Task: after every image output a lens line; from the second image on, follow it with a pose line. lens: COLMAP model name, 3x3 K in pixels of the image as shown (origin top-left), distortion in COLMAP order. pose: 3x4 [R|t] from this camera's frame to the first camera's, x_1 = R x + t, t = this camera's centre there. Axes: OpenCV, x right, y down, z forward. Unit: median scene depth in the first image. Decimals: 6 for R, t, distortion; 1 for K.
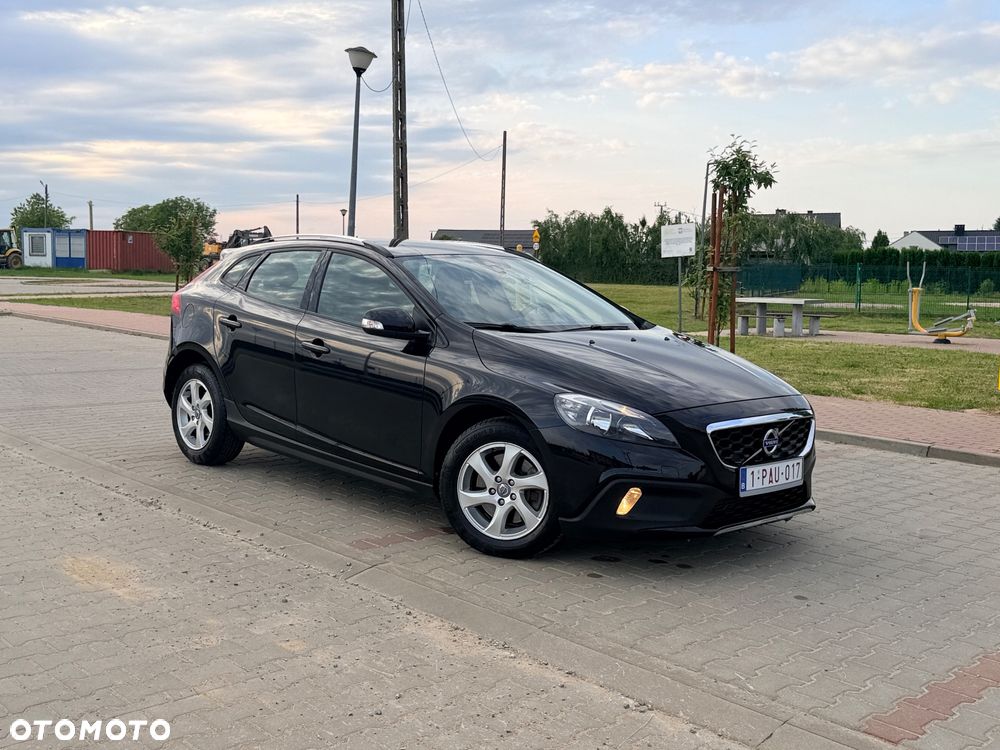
lens RADIAL K [[1096.1, 0, 502.1], [0, 1096.1, 345.0], [0, 0, 1]] dist [0.066507, 0.004310]
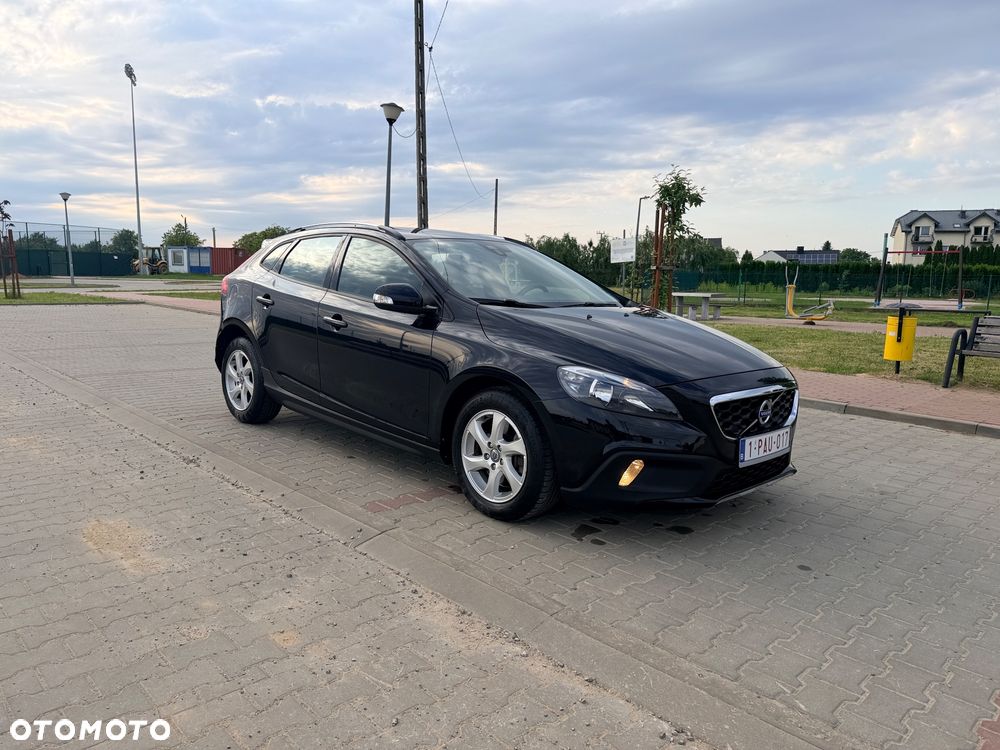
lens RADIAL K [[718.9, 0, 502.3], [0, 718.9, 370.0], [0, 0, 1]] dist [0.041640, -0.050577]
pose [[0.999929, 0.000847, 0.011915, -0.010472], [-0.001550, 0.998249, 0.059133, 0.007070], [-0.011844, -0.059147, 0.998179, 0.265329]]
